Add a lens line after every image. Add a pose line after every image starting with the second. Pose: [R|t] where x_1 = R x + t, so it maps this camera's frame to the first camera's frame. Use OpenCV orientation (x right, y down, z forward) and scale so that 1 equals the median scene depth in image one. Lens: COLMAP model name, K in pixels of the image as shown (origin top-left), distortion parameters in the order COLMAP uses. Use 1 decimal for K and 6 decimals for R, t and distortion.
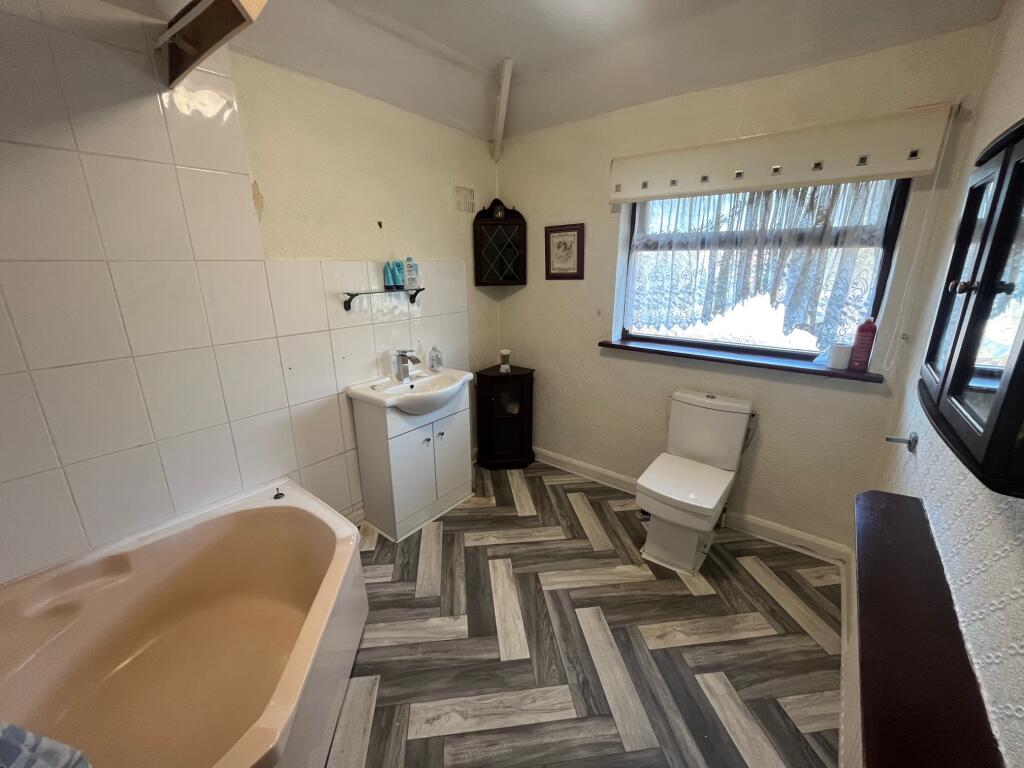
lens RADIAL K [[415.0, 0, 507.9], [0, 415.0, 381.3], [0, 0, 1]] dist [-0.003239, -0.000354]
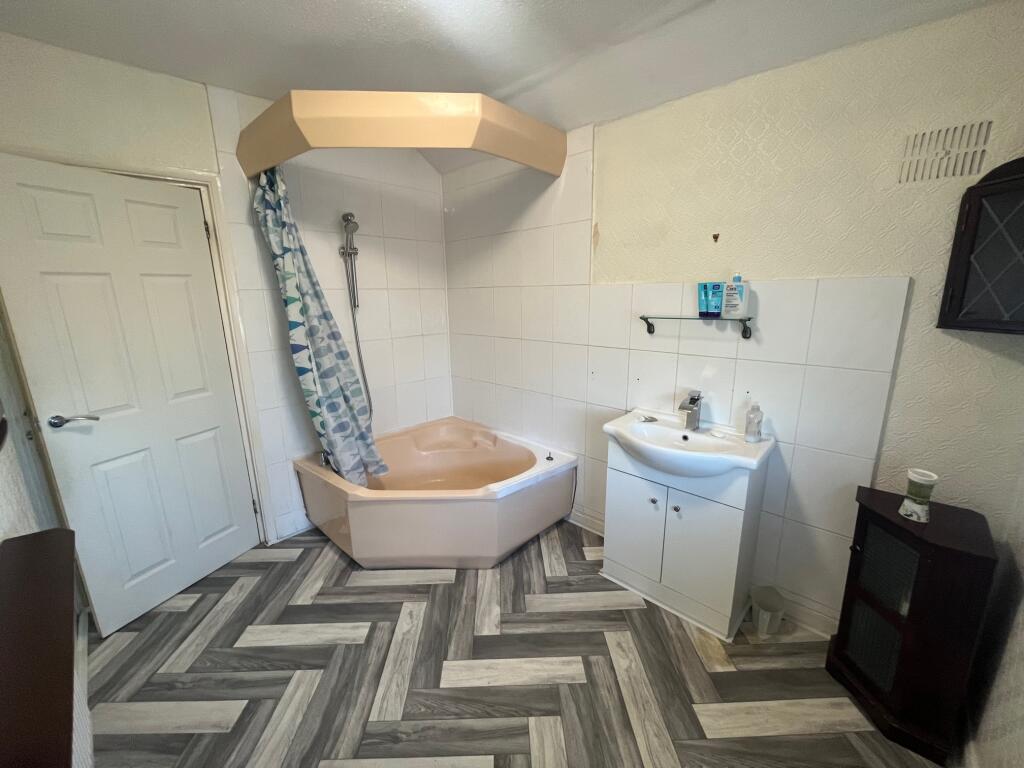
lens RADIAL K [[415.0, 0, 508.5], [0, 415.0, 388.9], [0, 0, 1]] dist [-0.003239, -0.000354]
pose [[-0.114100, 0.242413, -0.963440, 0.802903], [-0.253499, 0.930567, 0.264164, -0.292234], [0.960583, 0.274372, -0.044726, 0.995441]]
